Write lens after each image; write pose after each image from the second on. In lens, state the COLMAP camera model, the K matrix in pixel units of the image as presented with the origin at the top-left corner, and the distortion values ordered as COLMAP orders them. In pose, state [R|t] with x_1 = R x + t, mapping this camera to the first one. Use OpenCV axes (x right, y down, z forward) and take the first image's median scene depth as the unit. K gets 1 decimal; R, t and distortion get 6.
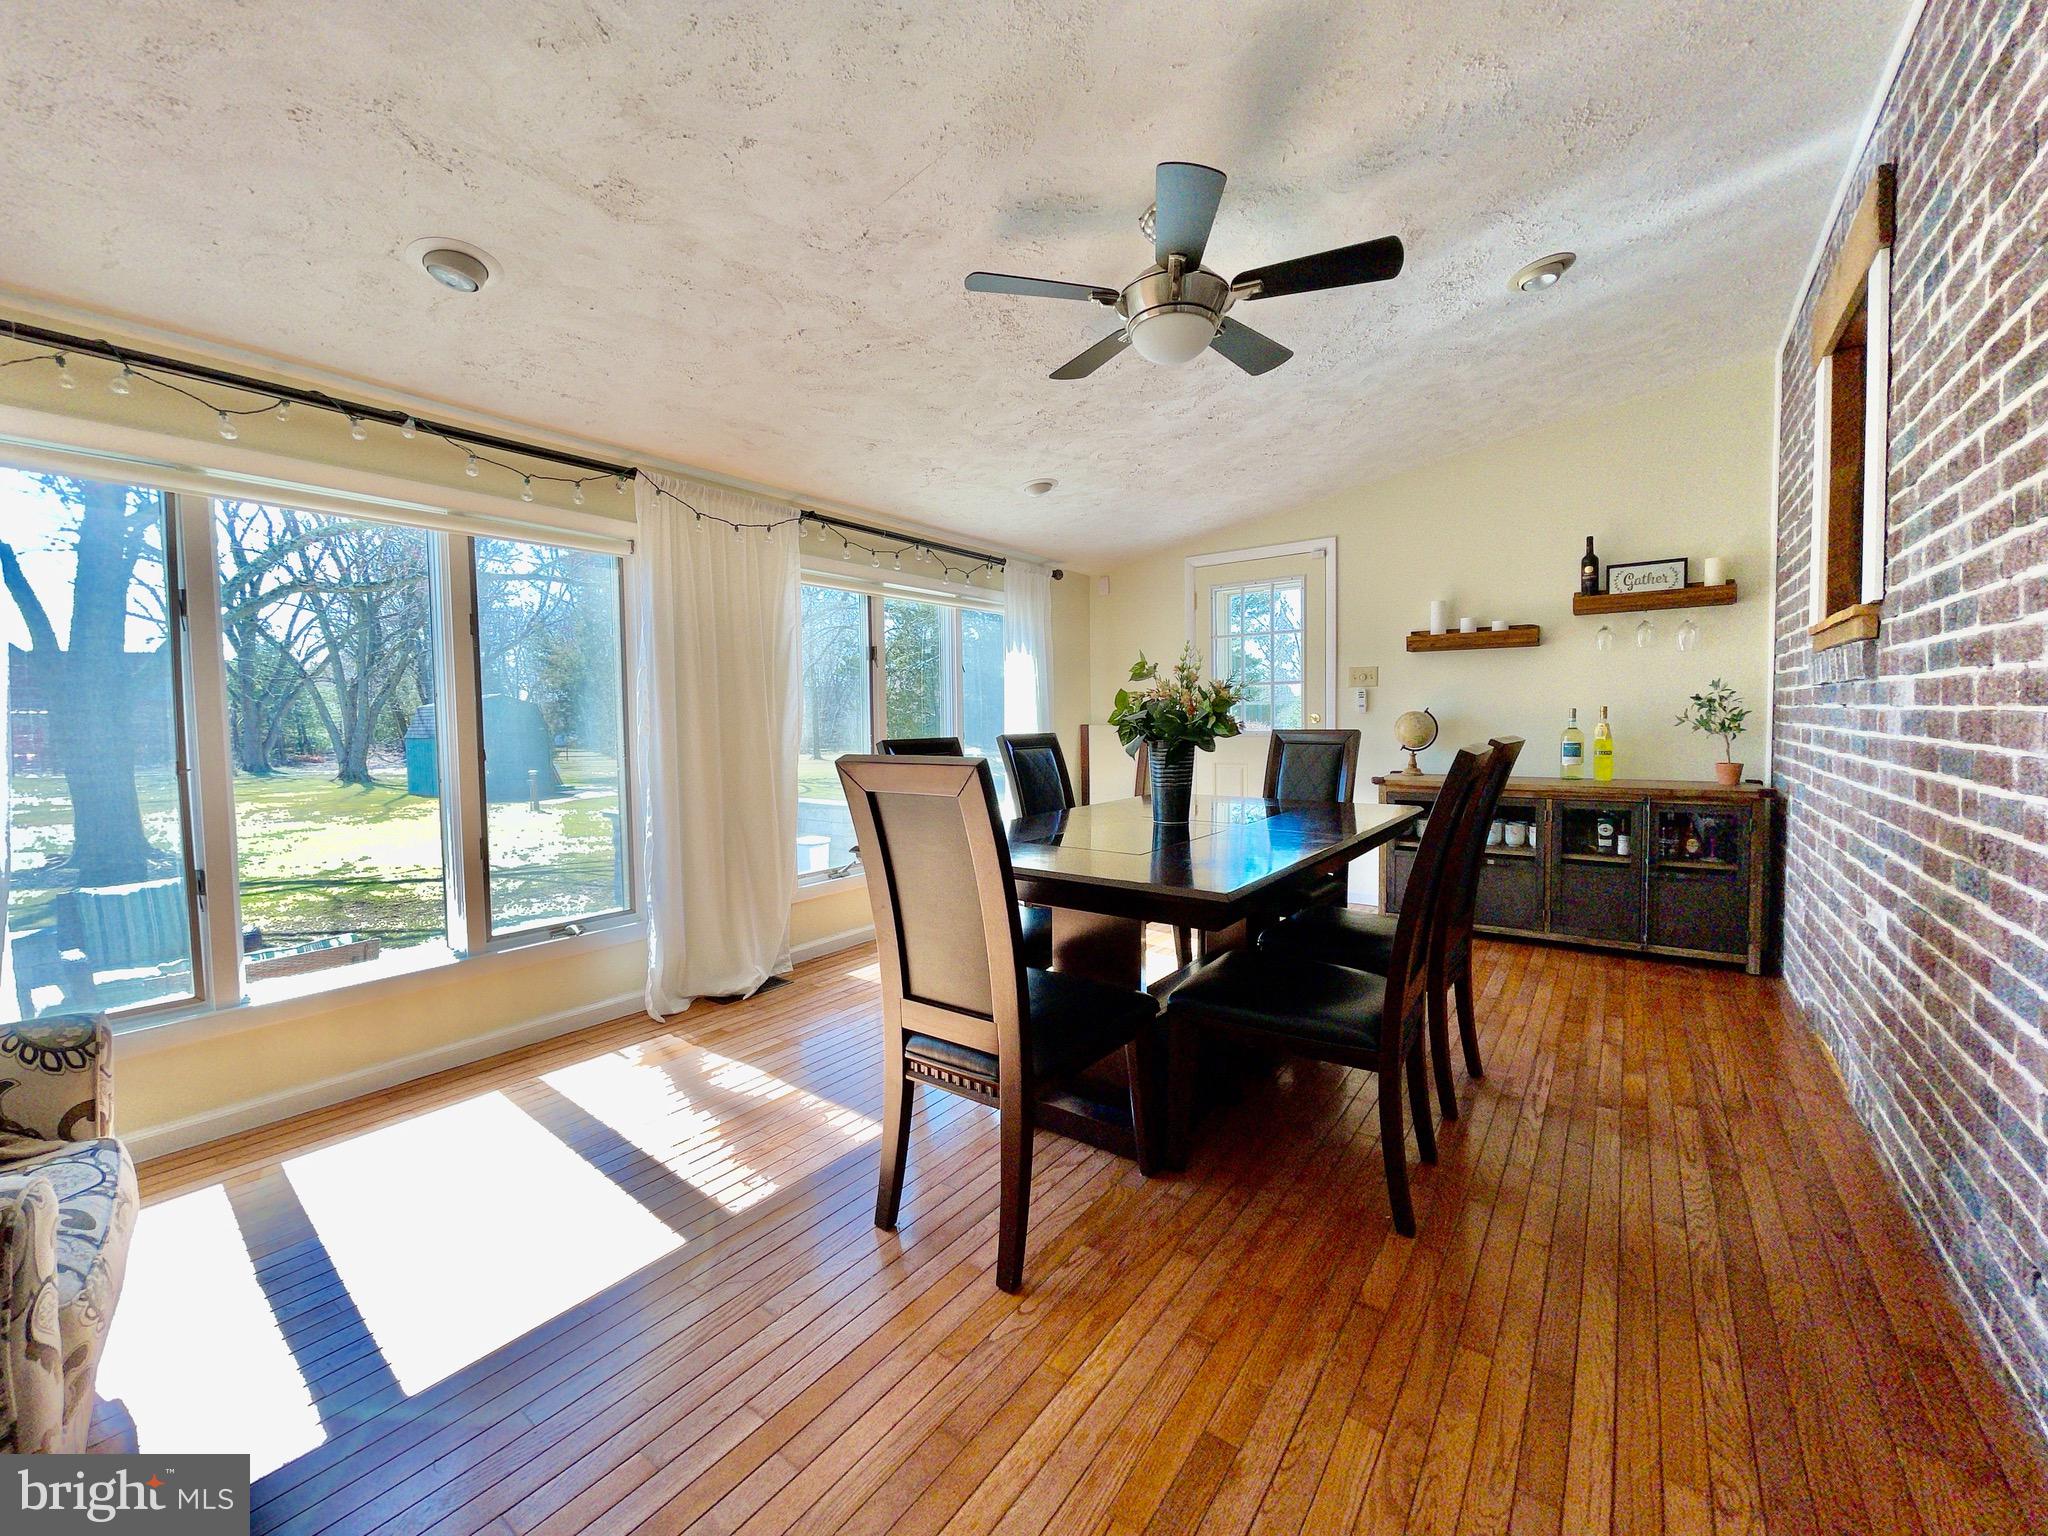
lens RADIAL K [[823.2, 0, 1021.4], [0, 823.2, 759.8], [0, 0, 1]] dist [-0.003502, -0.000155]
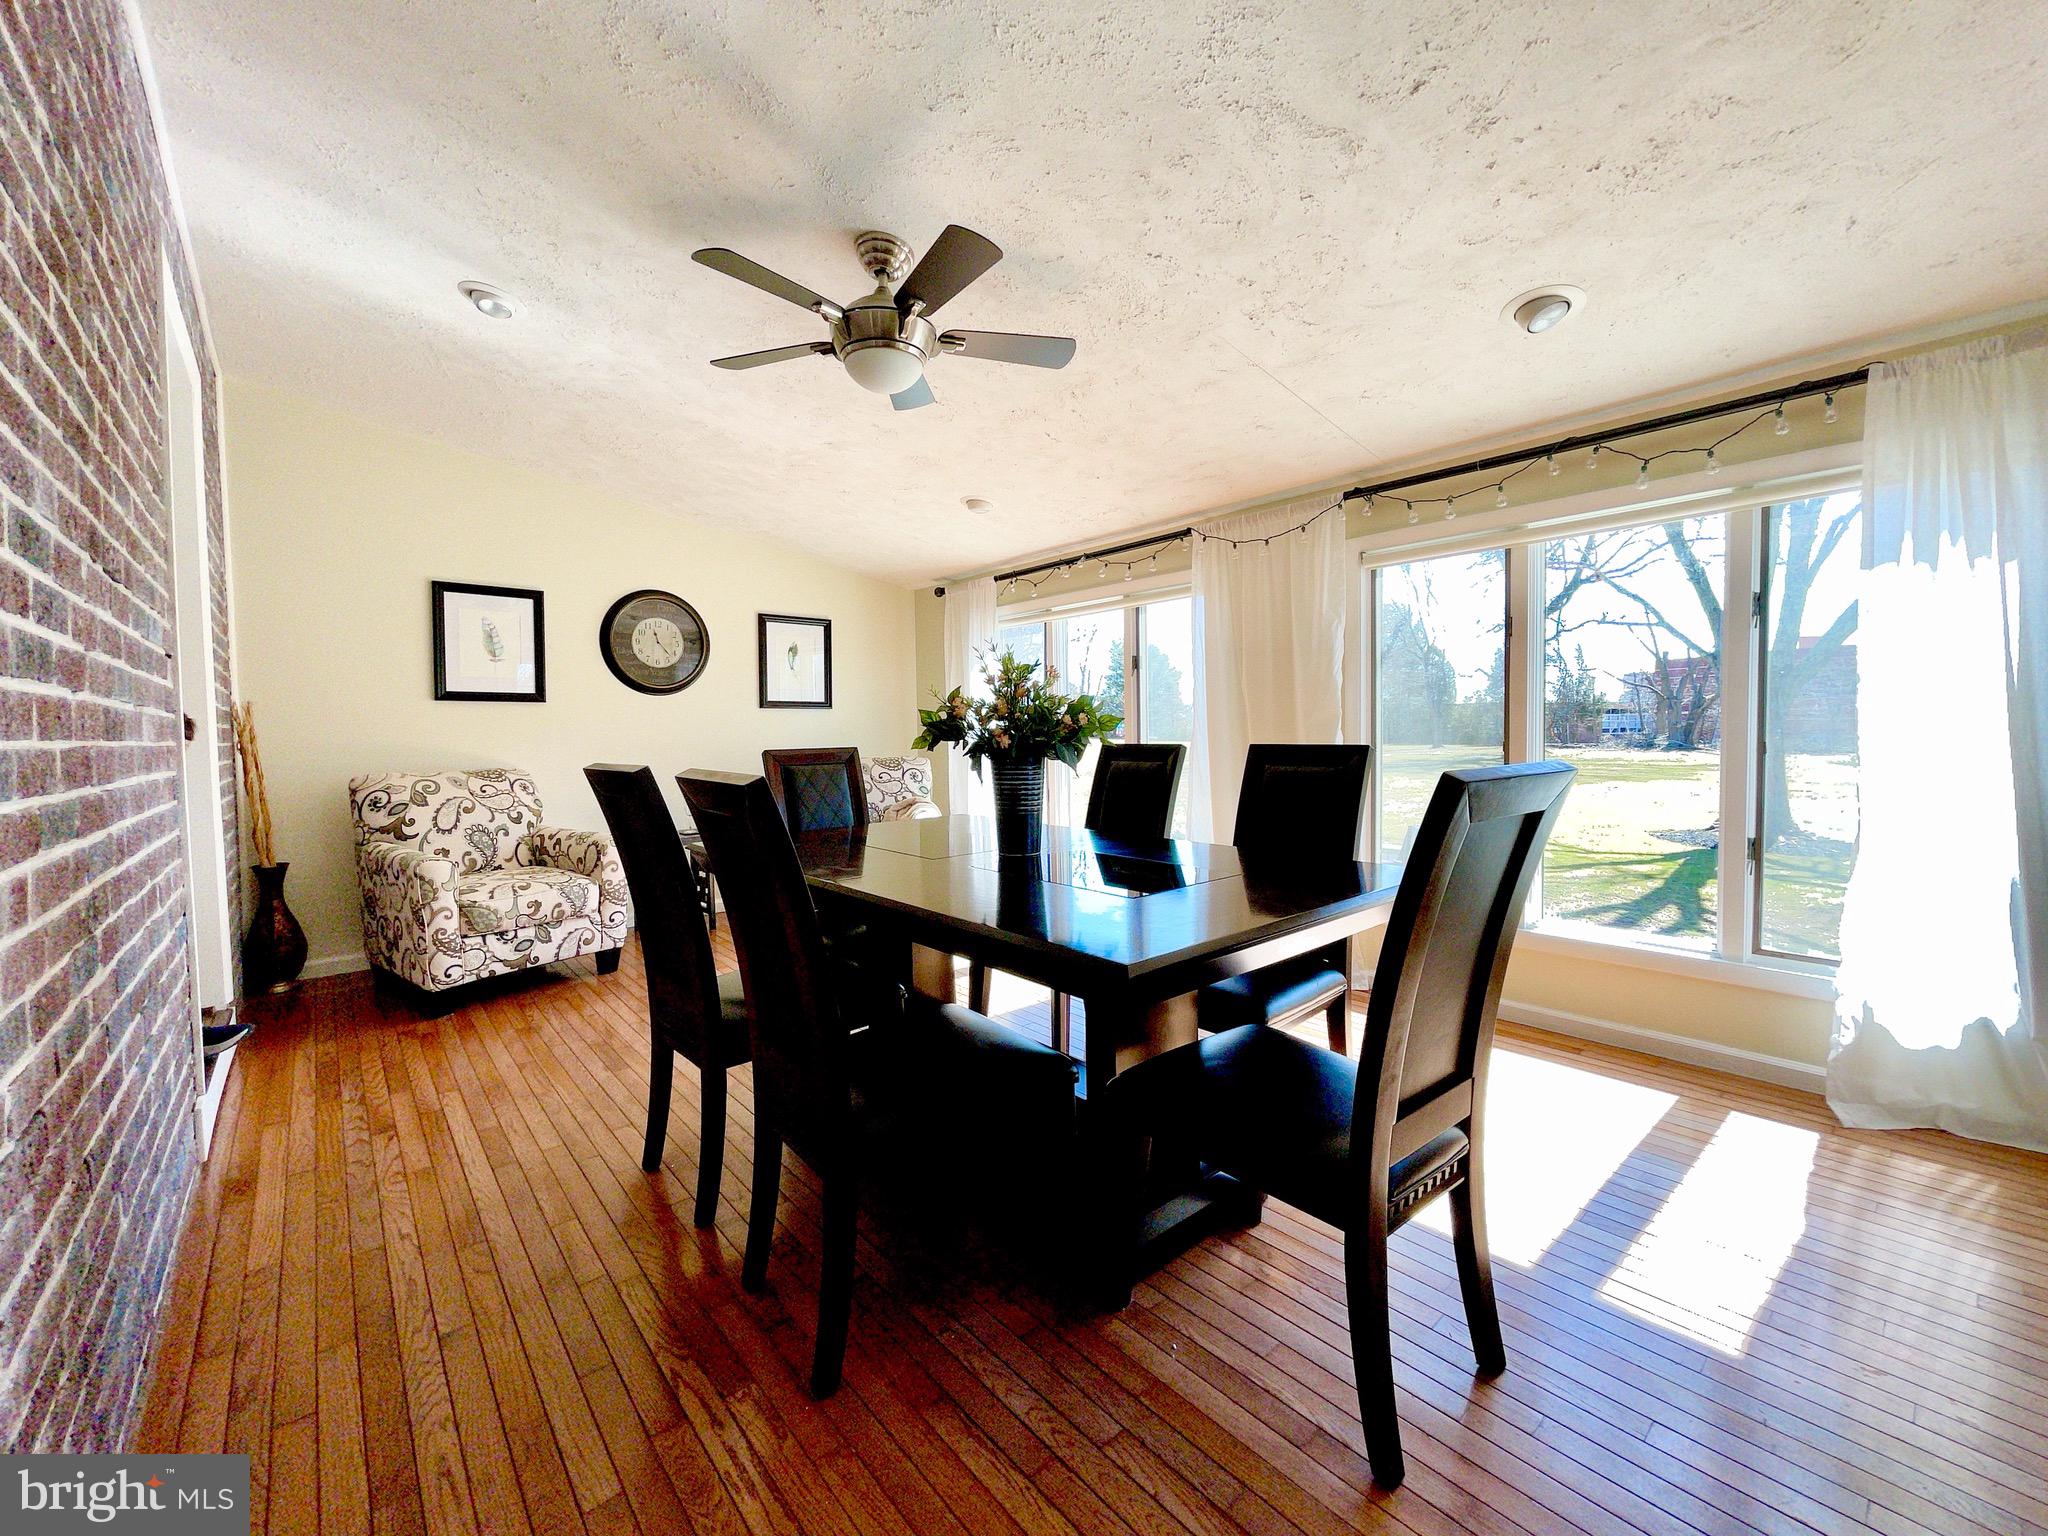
lens RADIAL K [[821.2, 0, 1014.7], [0, 821.2, 764.7], [0, 0, 1]] dist [-0.002298, -0.000065]
pose [[-0.227504, 0.061010, -0.971864, 1.048102], [-0.031085, 0.997072, 0.069870, -0.077110], [0.973281, 0.046106, -0.224941, 1.249354]]
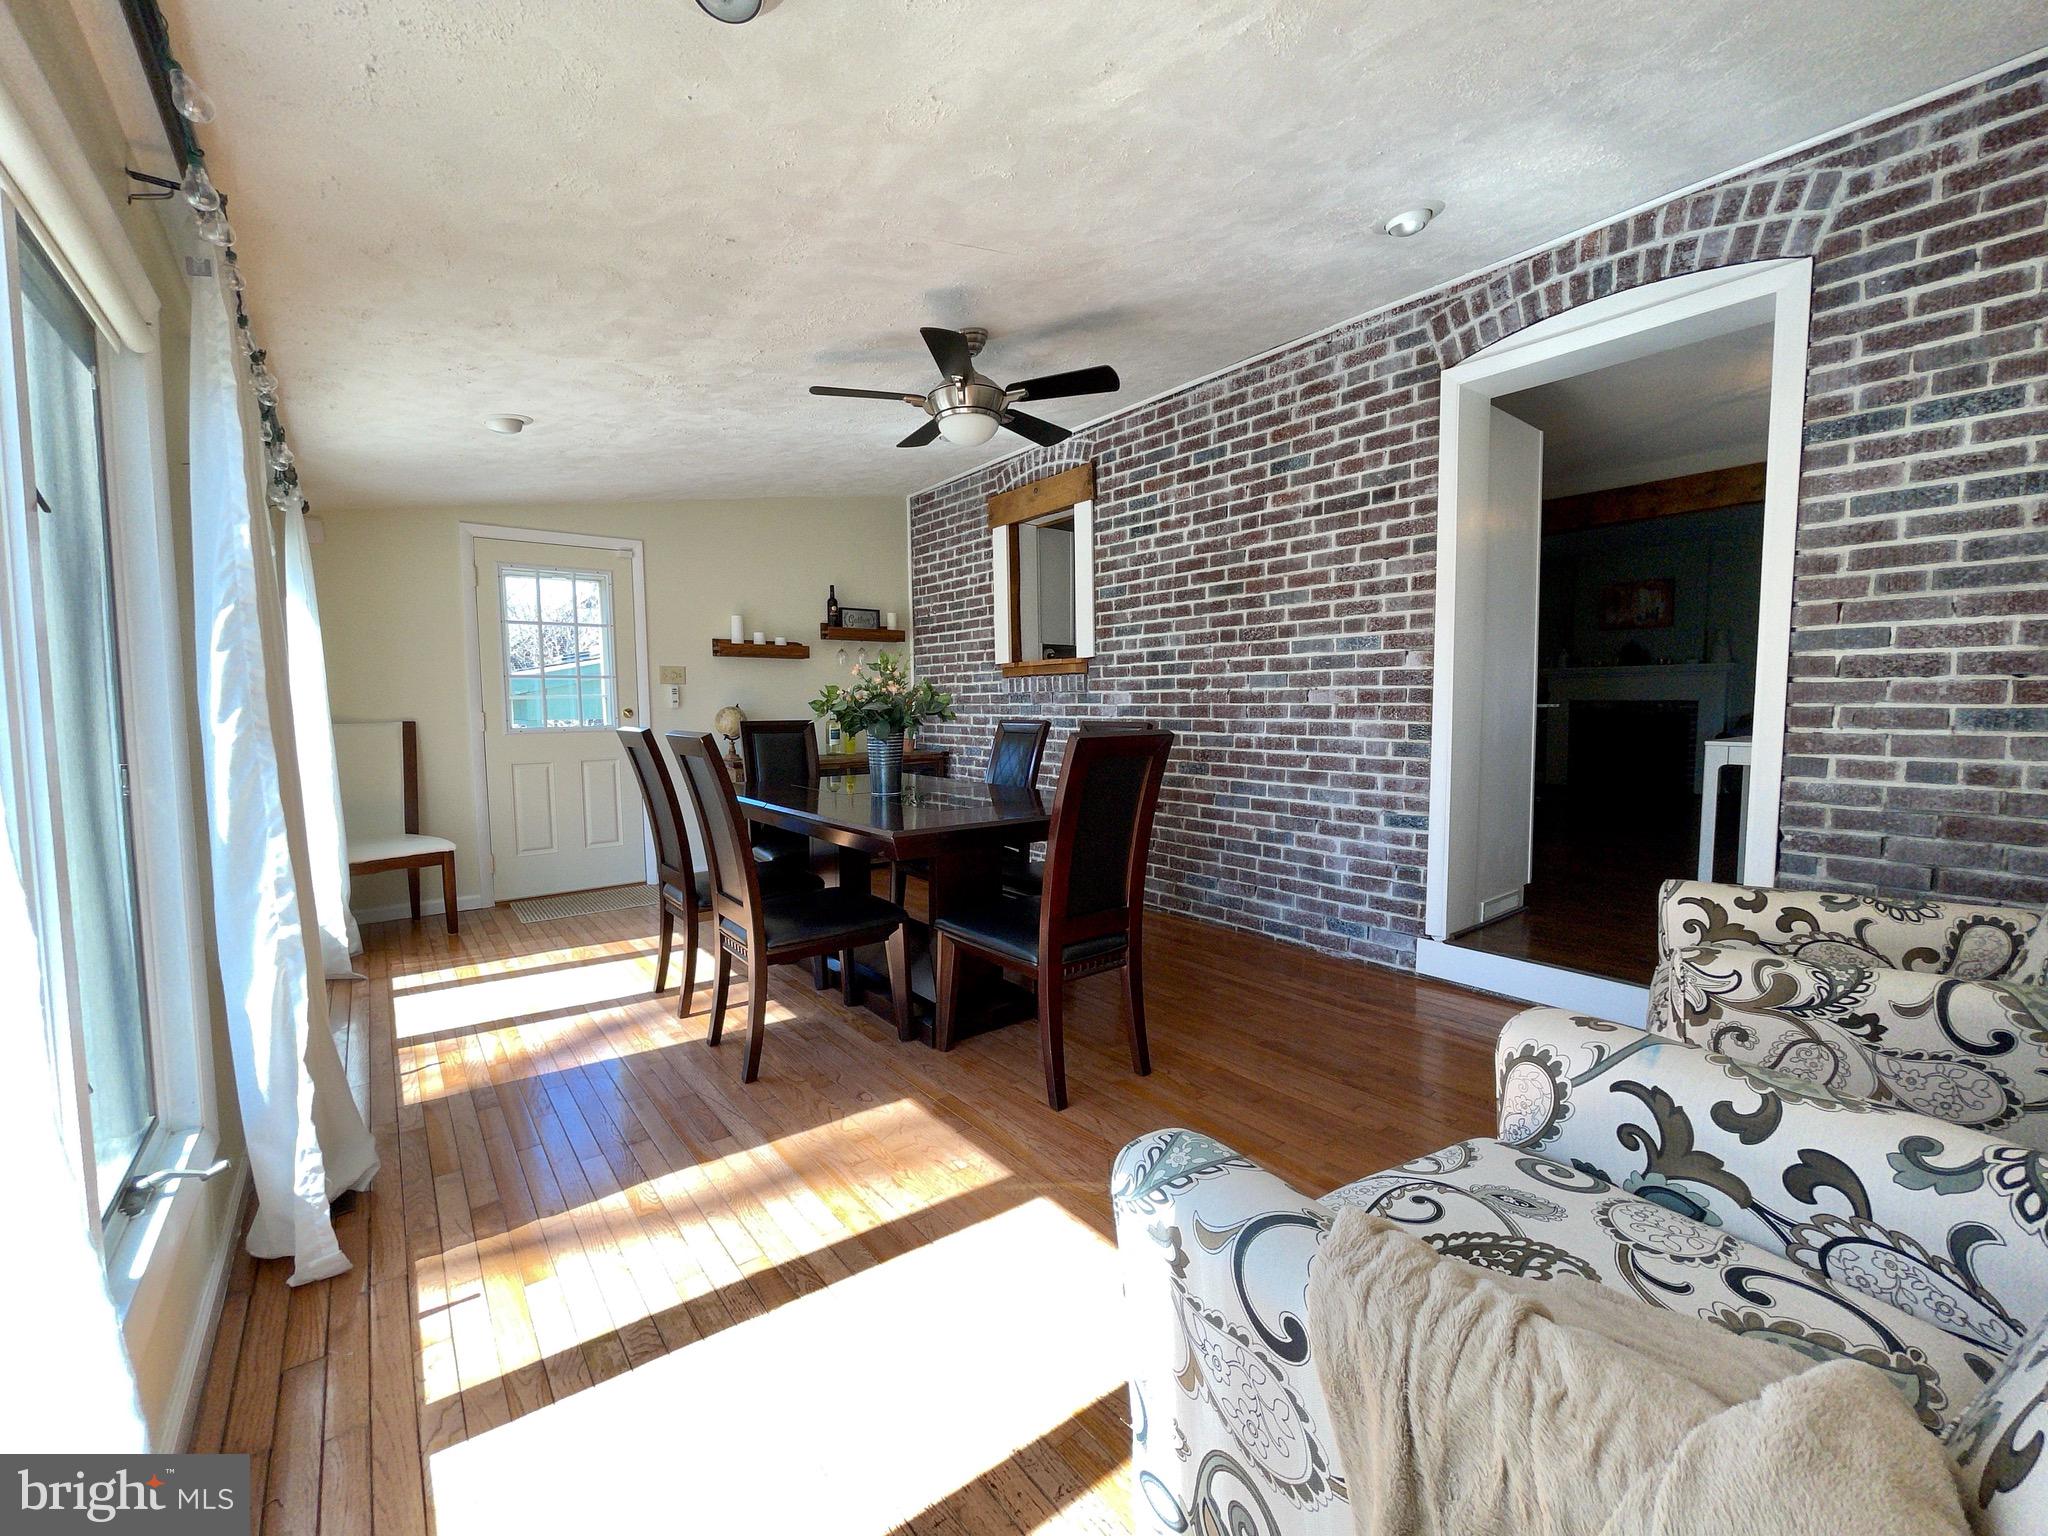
lens RADIAL K [[823.2, 0, 1015.7], [0, 823.2, 761.3], [0, 0, 1]] dist [-0.003502, -0.000155]
pose [[0.270055, -0.054745, 0.961287, -0.991943], [0.055096, 0.997625, 0.041337, -0.012820], [-0.961267, 0.041800, 0.272430, 0.509164]]
